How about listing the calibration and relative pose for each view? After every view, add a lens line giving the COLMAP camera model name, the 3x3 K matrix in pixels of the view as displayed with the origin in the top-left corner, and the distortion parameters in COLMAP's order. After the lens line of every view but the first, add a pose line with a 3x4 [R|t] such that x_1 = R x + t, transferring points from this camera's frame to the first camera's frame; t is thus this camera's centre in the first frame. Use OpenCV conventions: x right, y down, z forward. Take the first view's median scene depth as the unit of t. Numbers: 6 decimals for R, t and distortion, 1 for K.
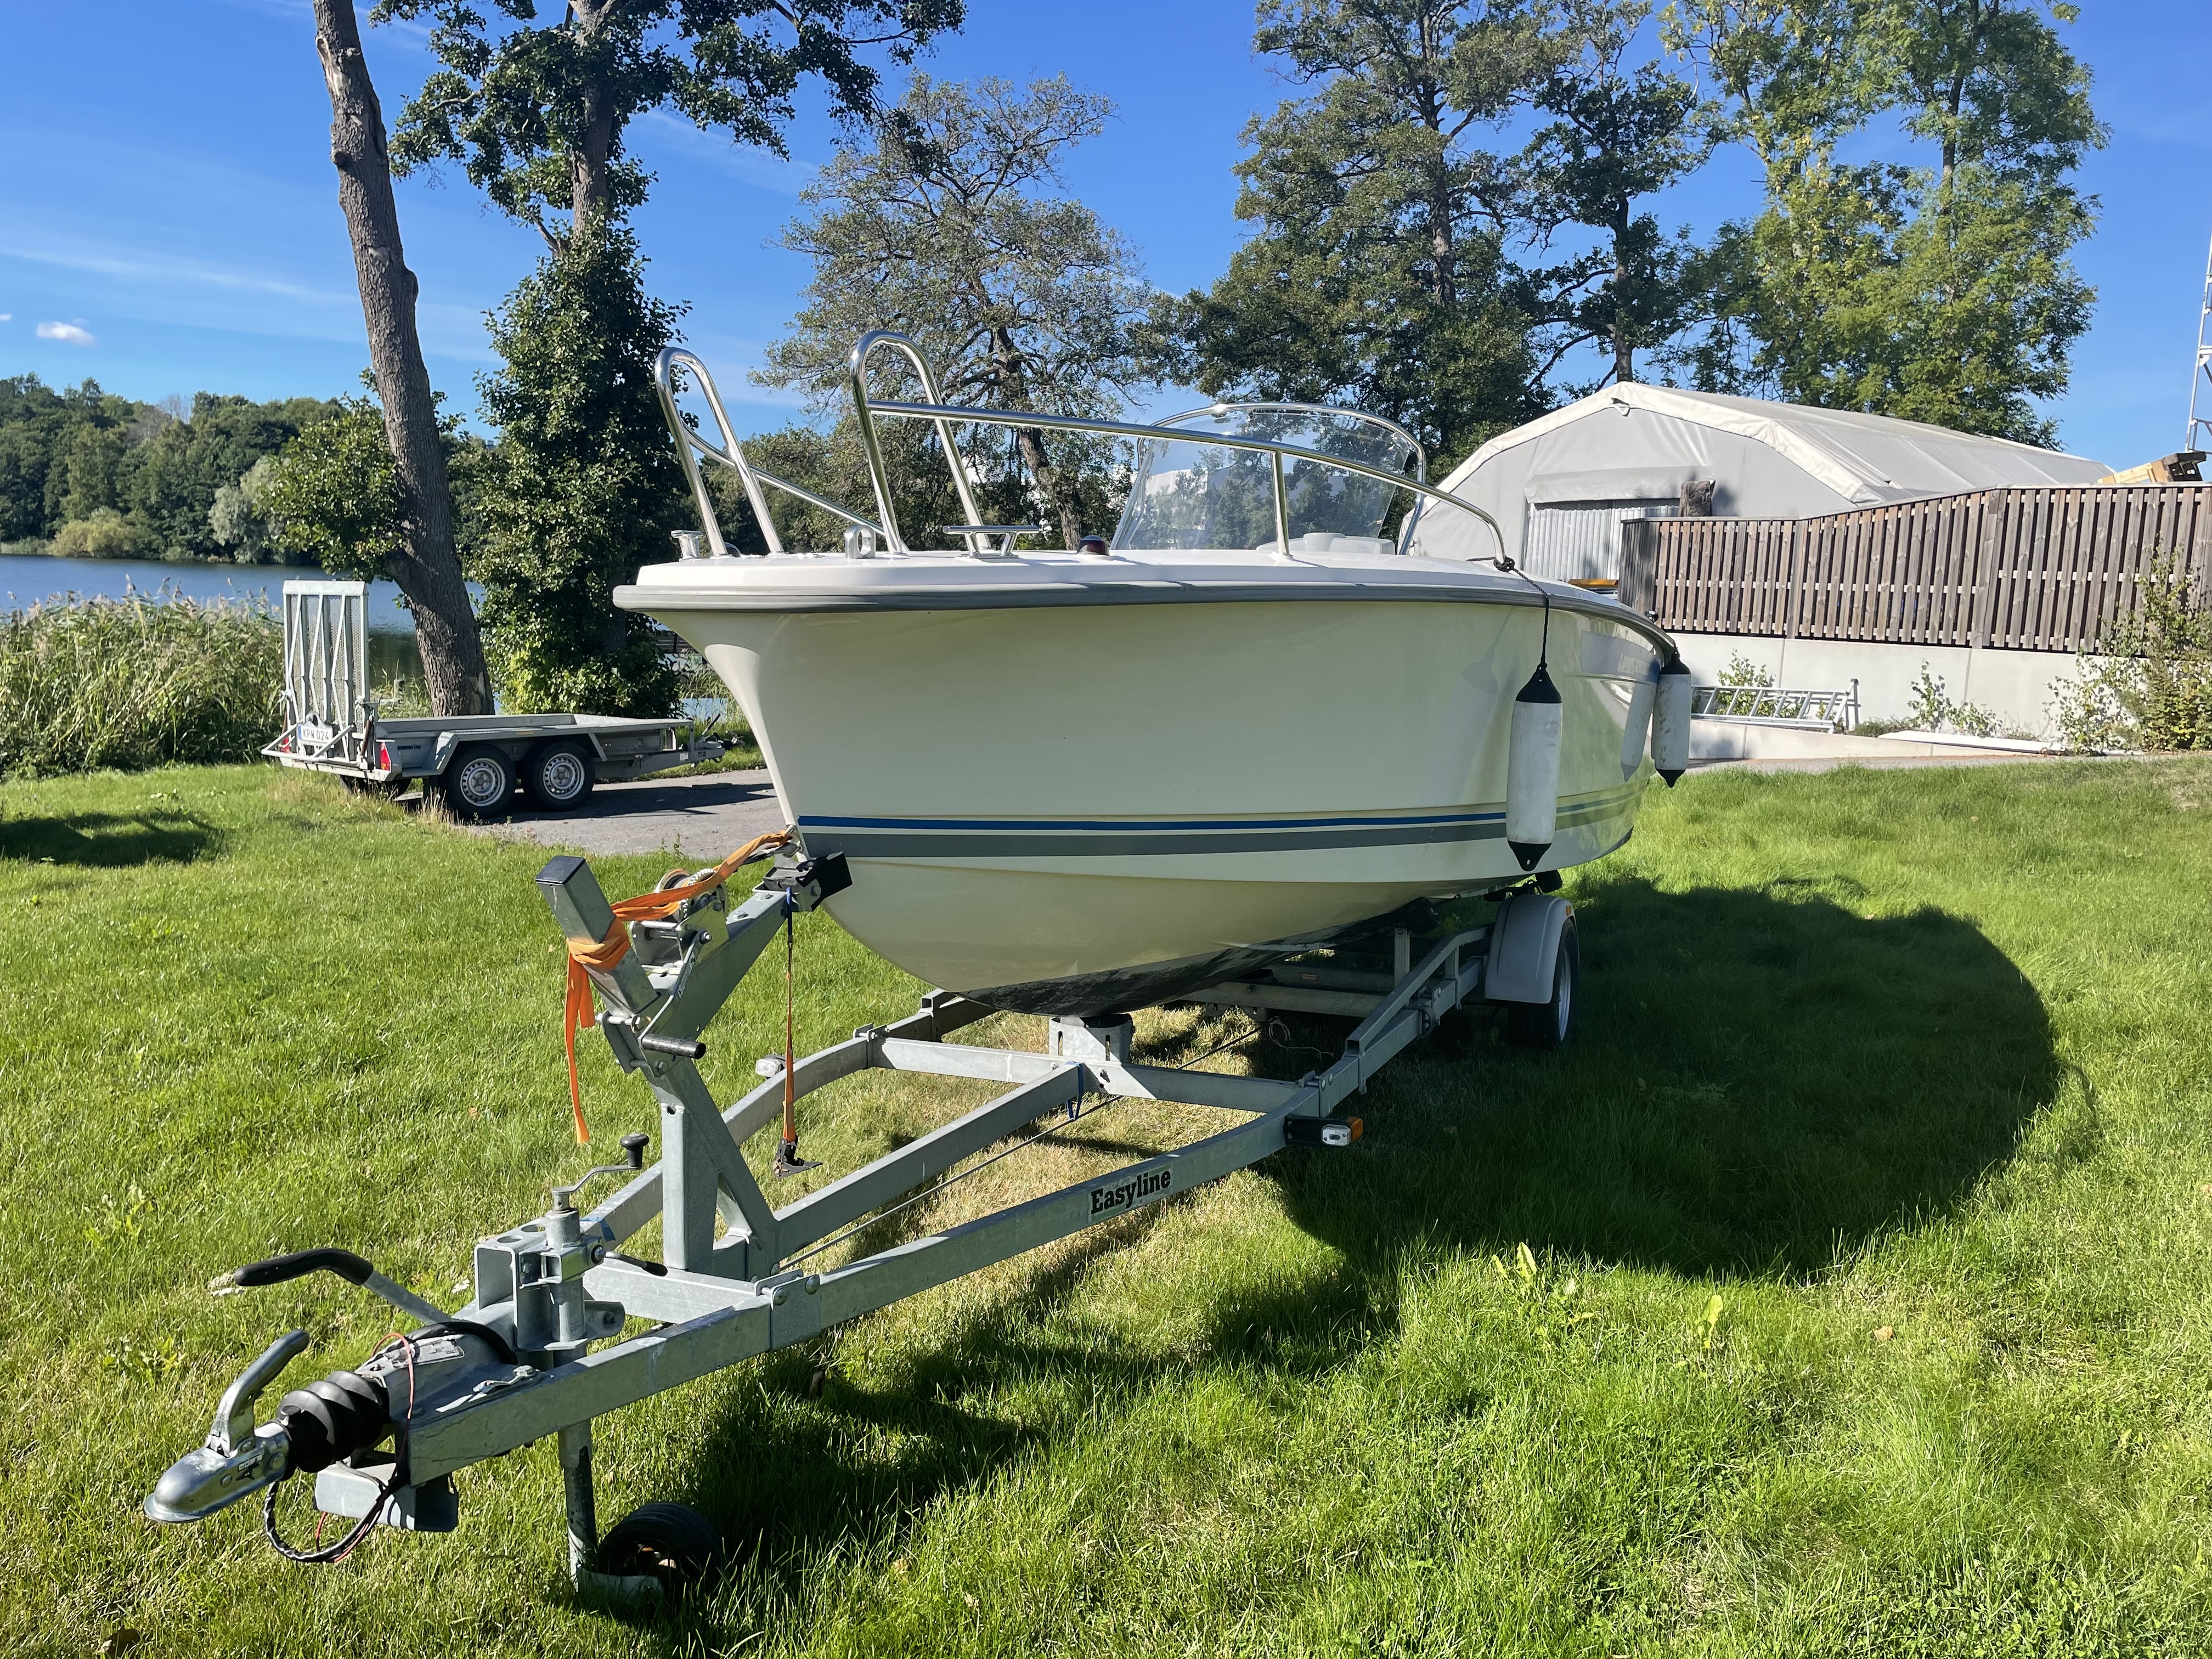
lens RADIAL K [[1671.6, 0, 1094.1], [0, 1671.6, 810.6], [0, 0, 1]] dist [0.112440, -0.166788]
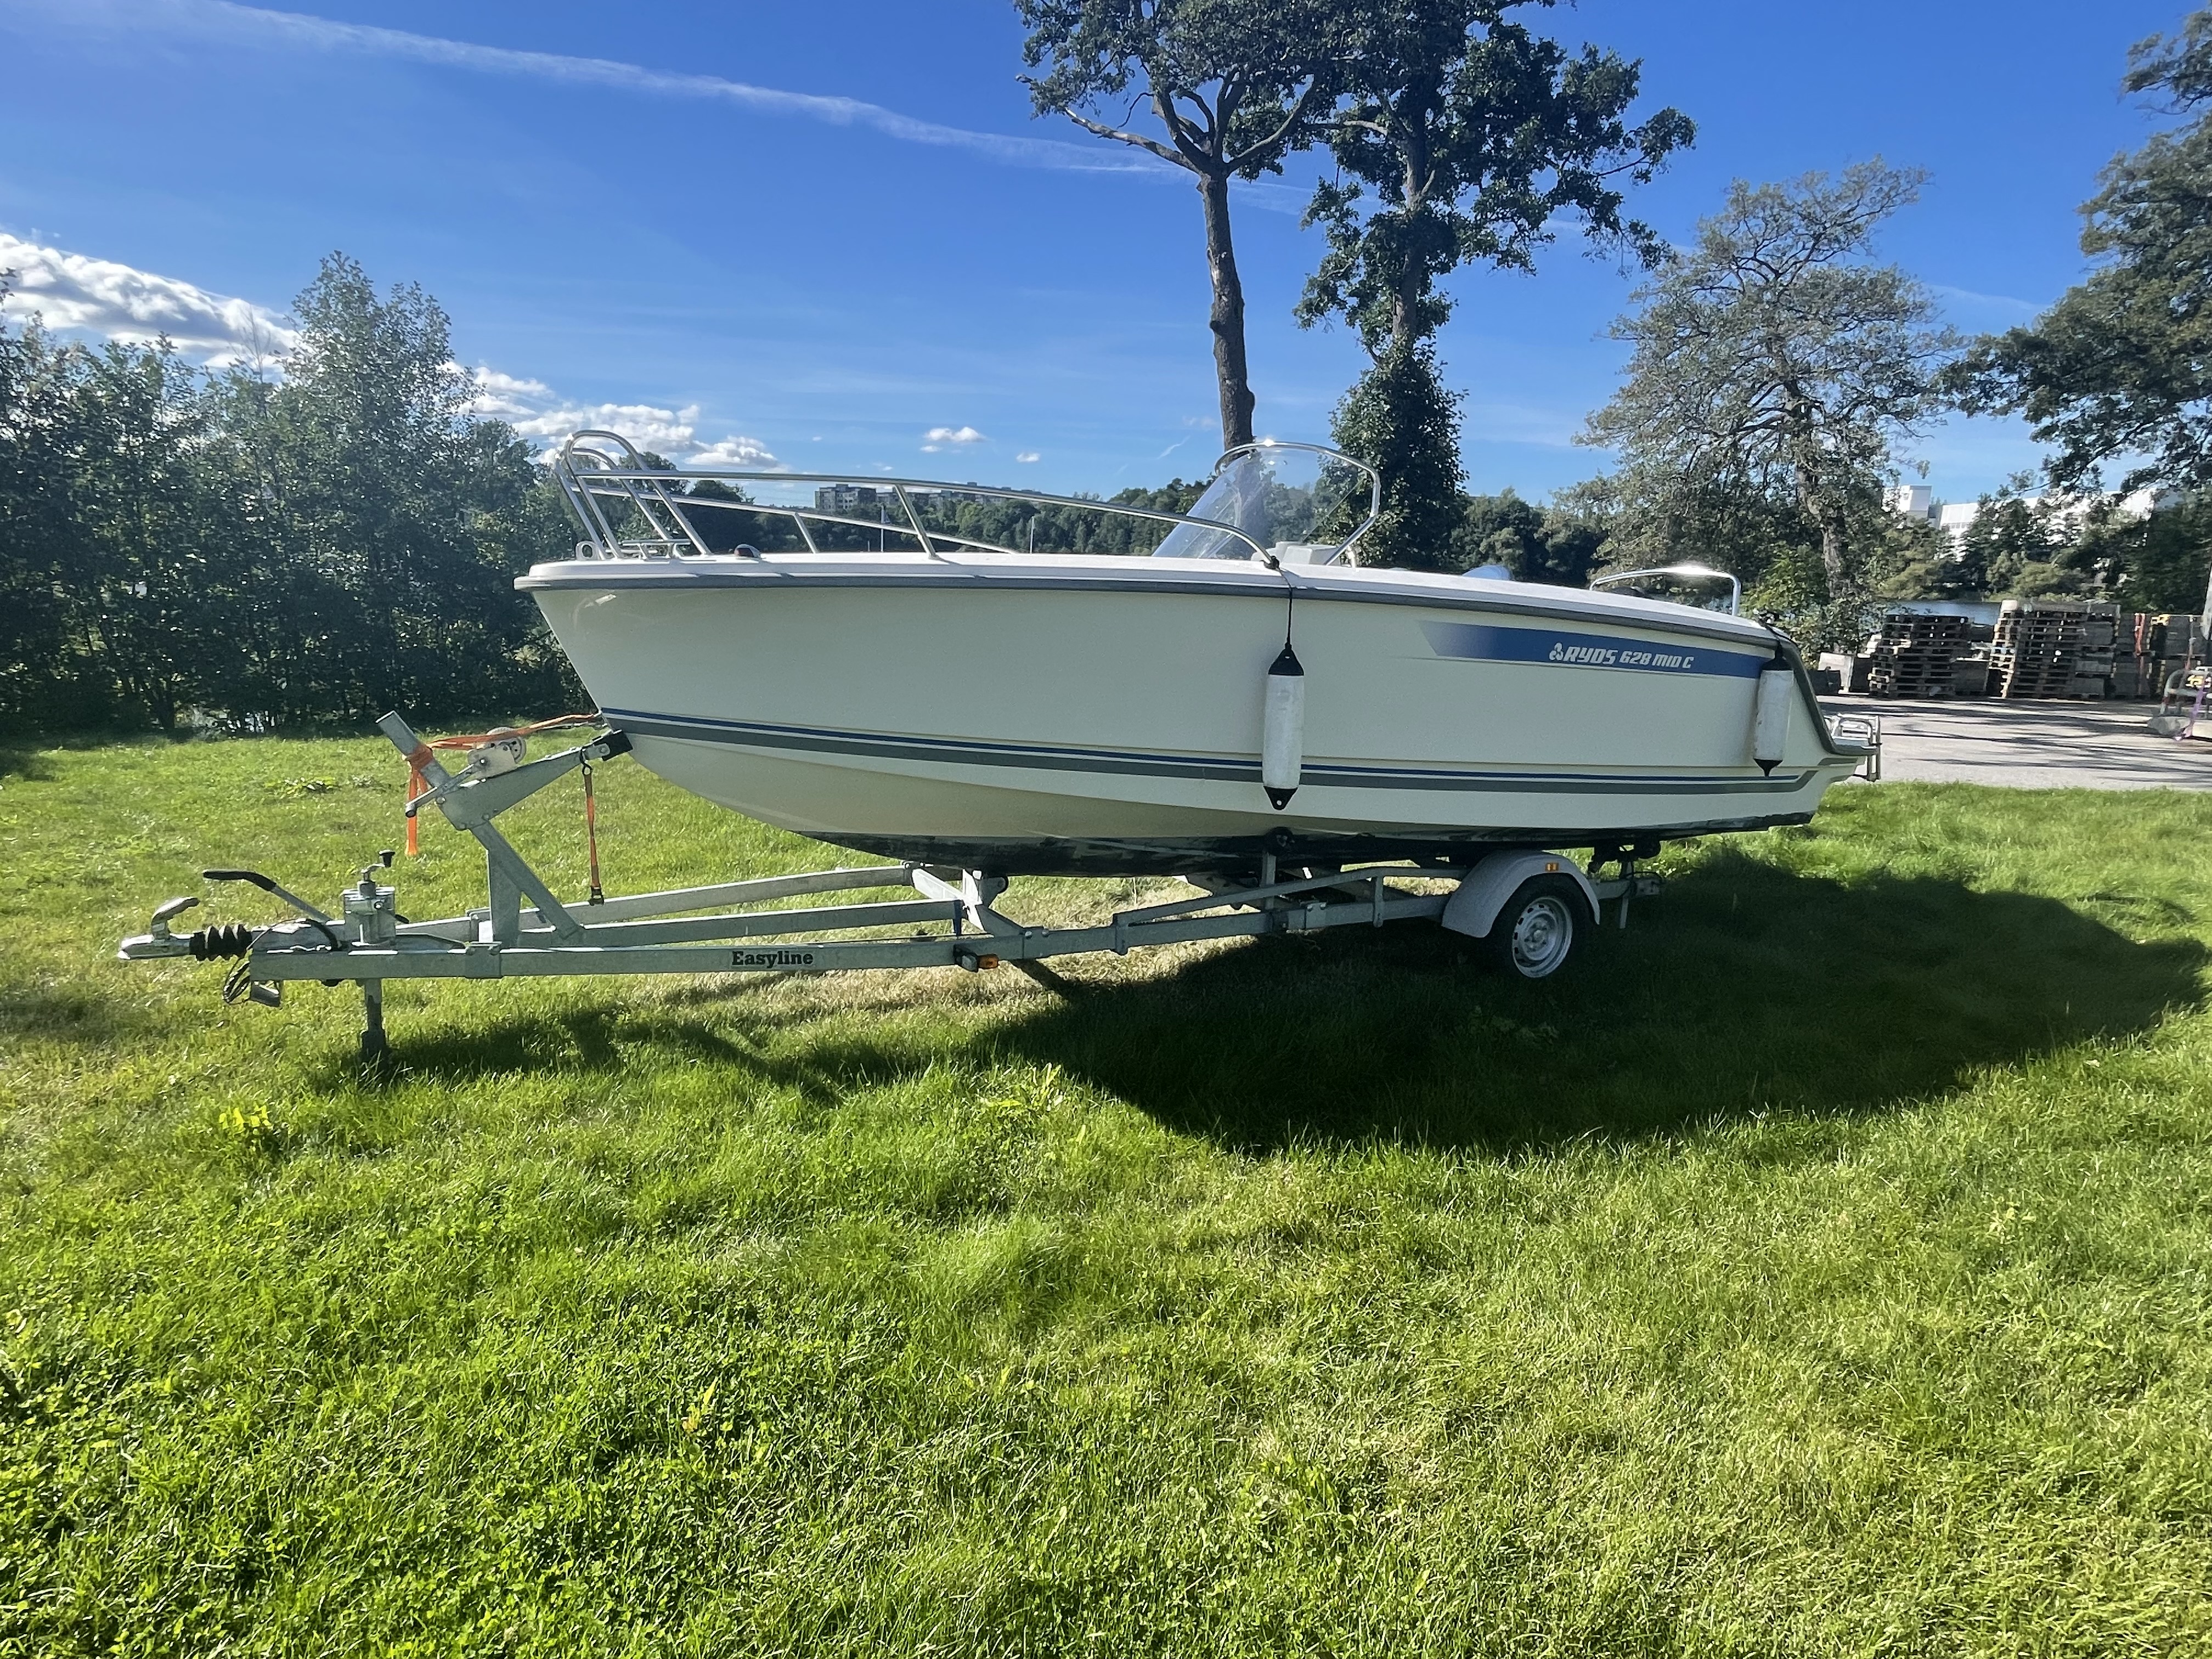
lens RADIAL K [[1164.1, 0, 1109.5], [0, 1164.1, 823.6], [0, 0, 1]] dist [-0.002546, -0.001594]
pose [[0.785725, 0.121282, -0.606569, 0.159353], [-0.085512, 0.992472, 0.087675, -0.004450], [0.612636, -0.017020, 0.790182, 0.056080]]
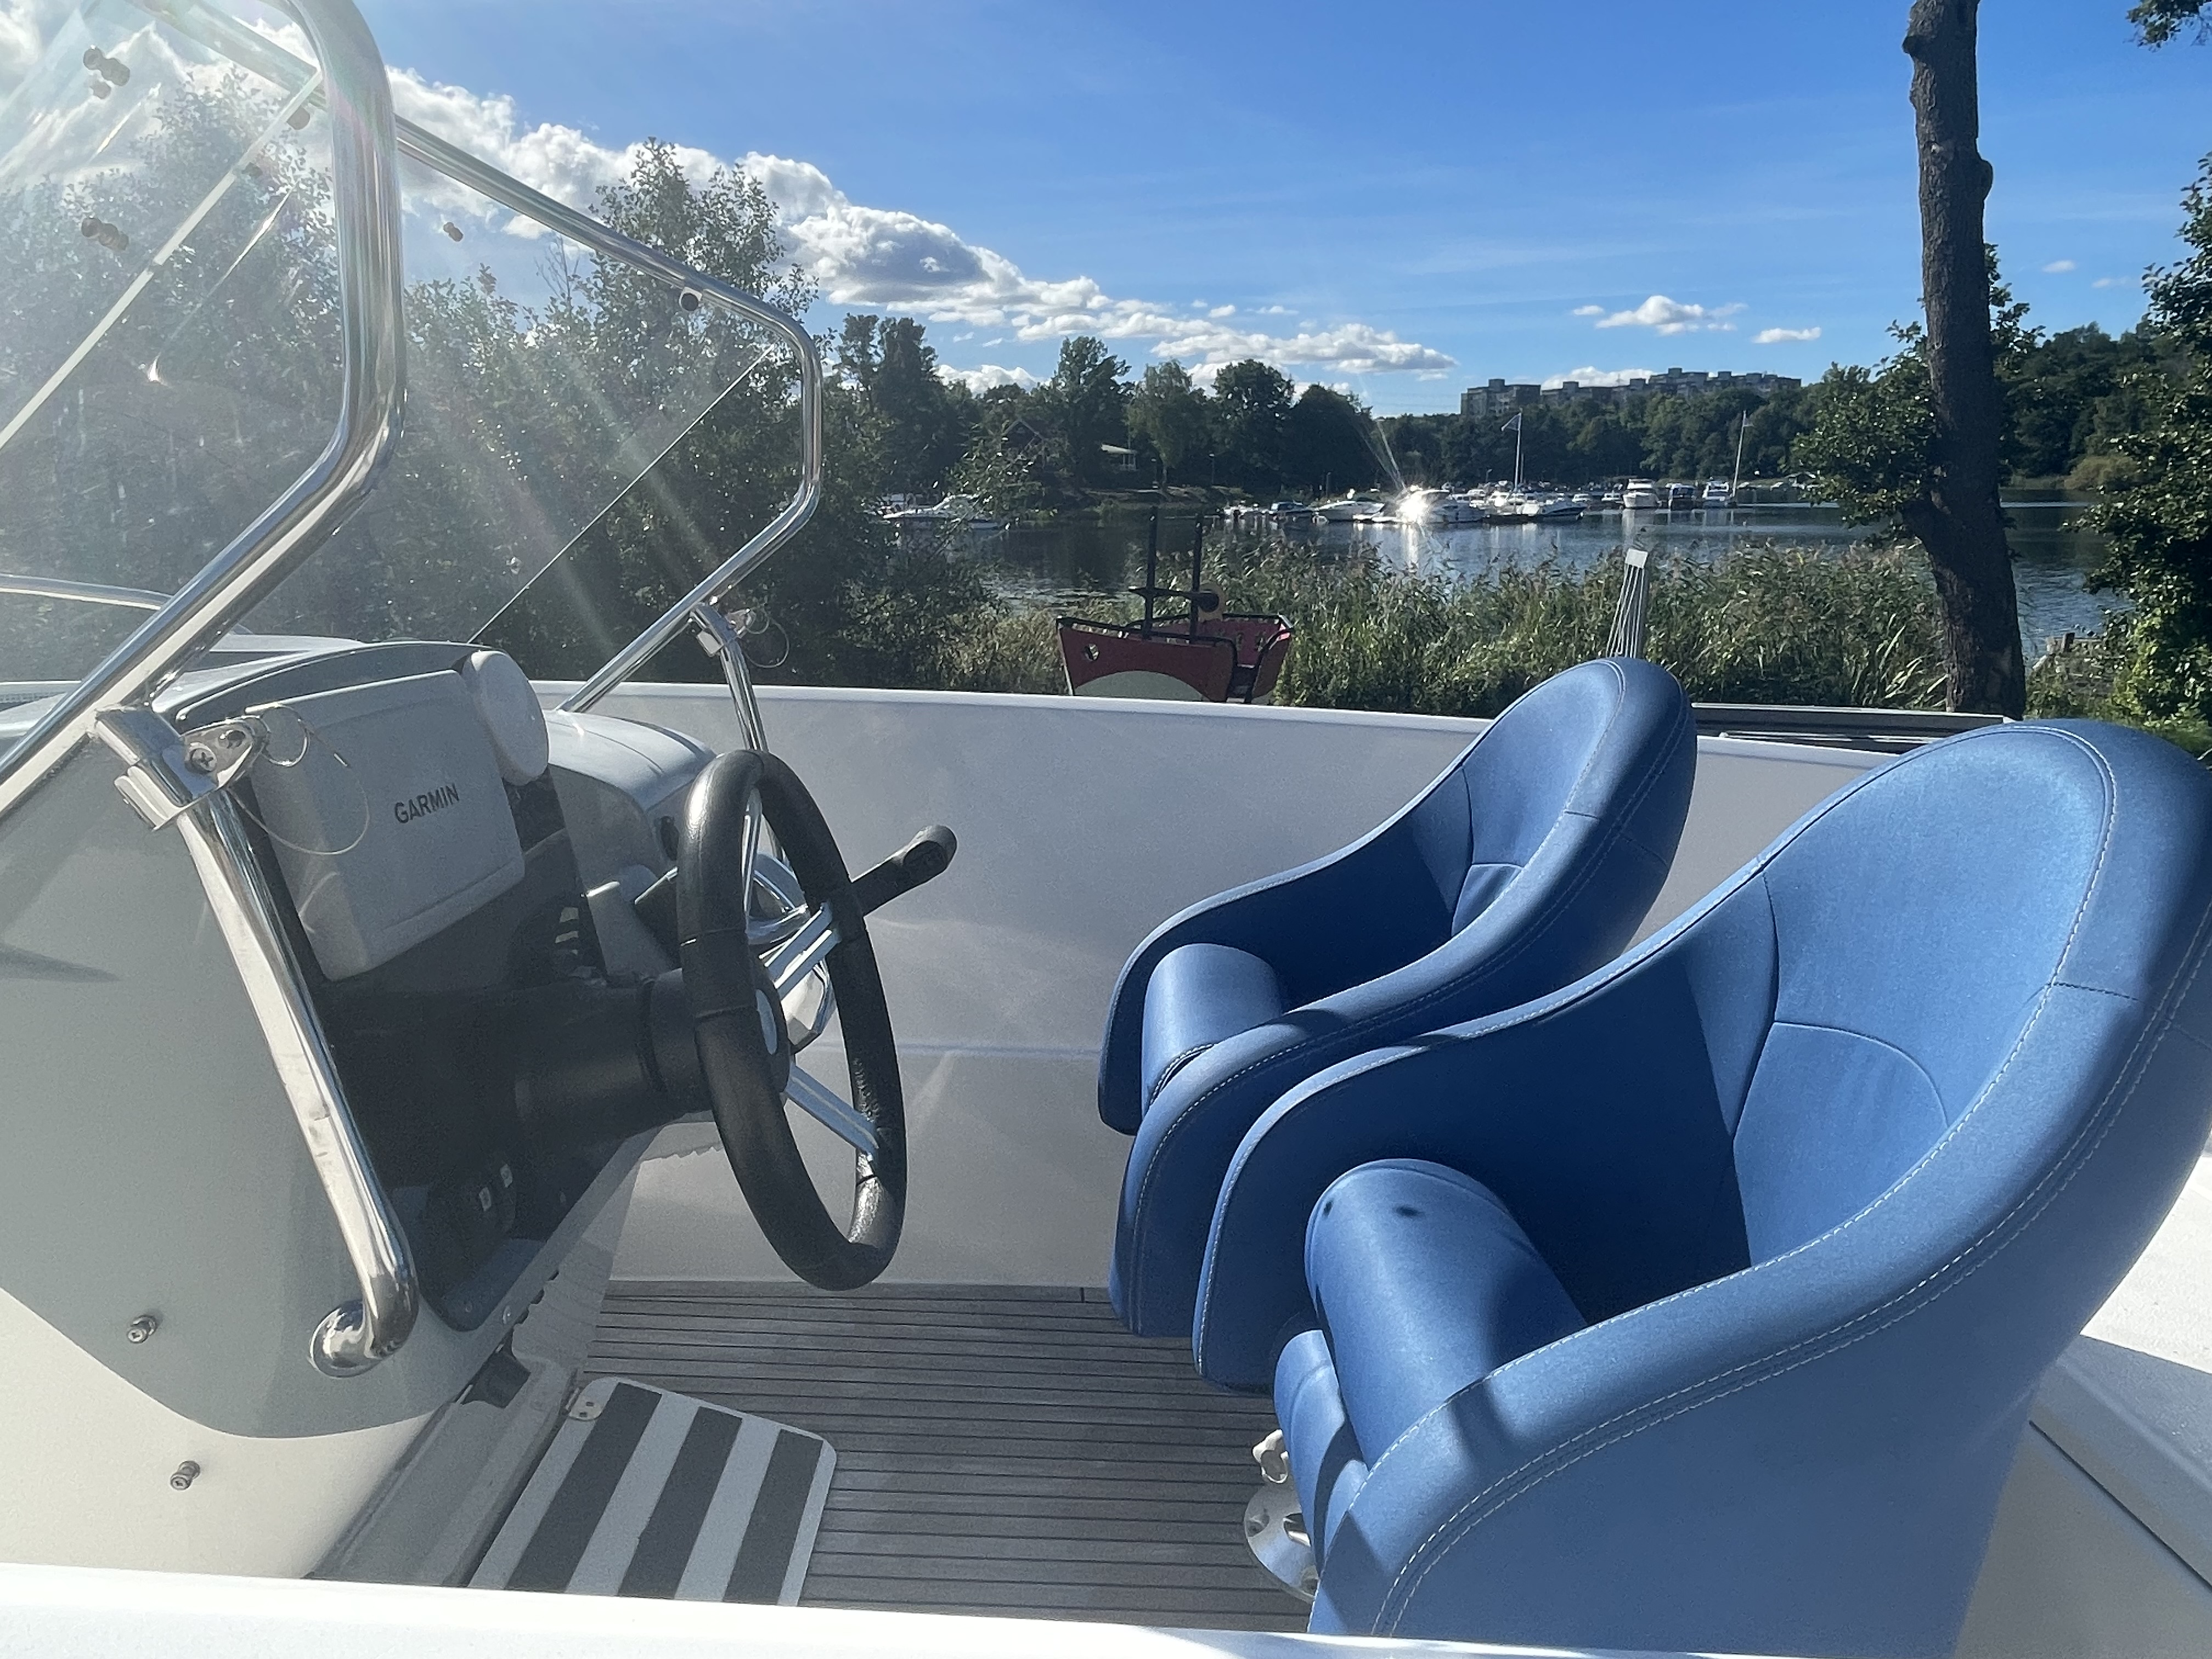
lens RADIAL K [[1439.9, 0, 1134.6], [0, 1439.9, 828.1], [0, 0, 1]] dist [-0.008182, 0.001877]
pose [[0.421509, 0.175545, -0.889671, 0.083023], [-0.099725, 0.984107, 0.146930, -0.048410], [0.901324, 0.026790, 0.432316, 0.276223]]
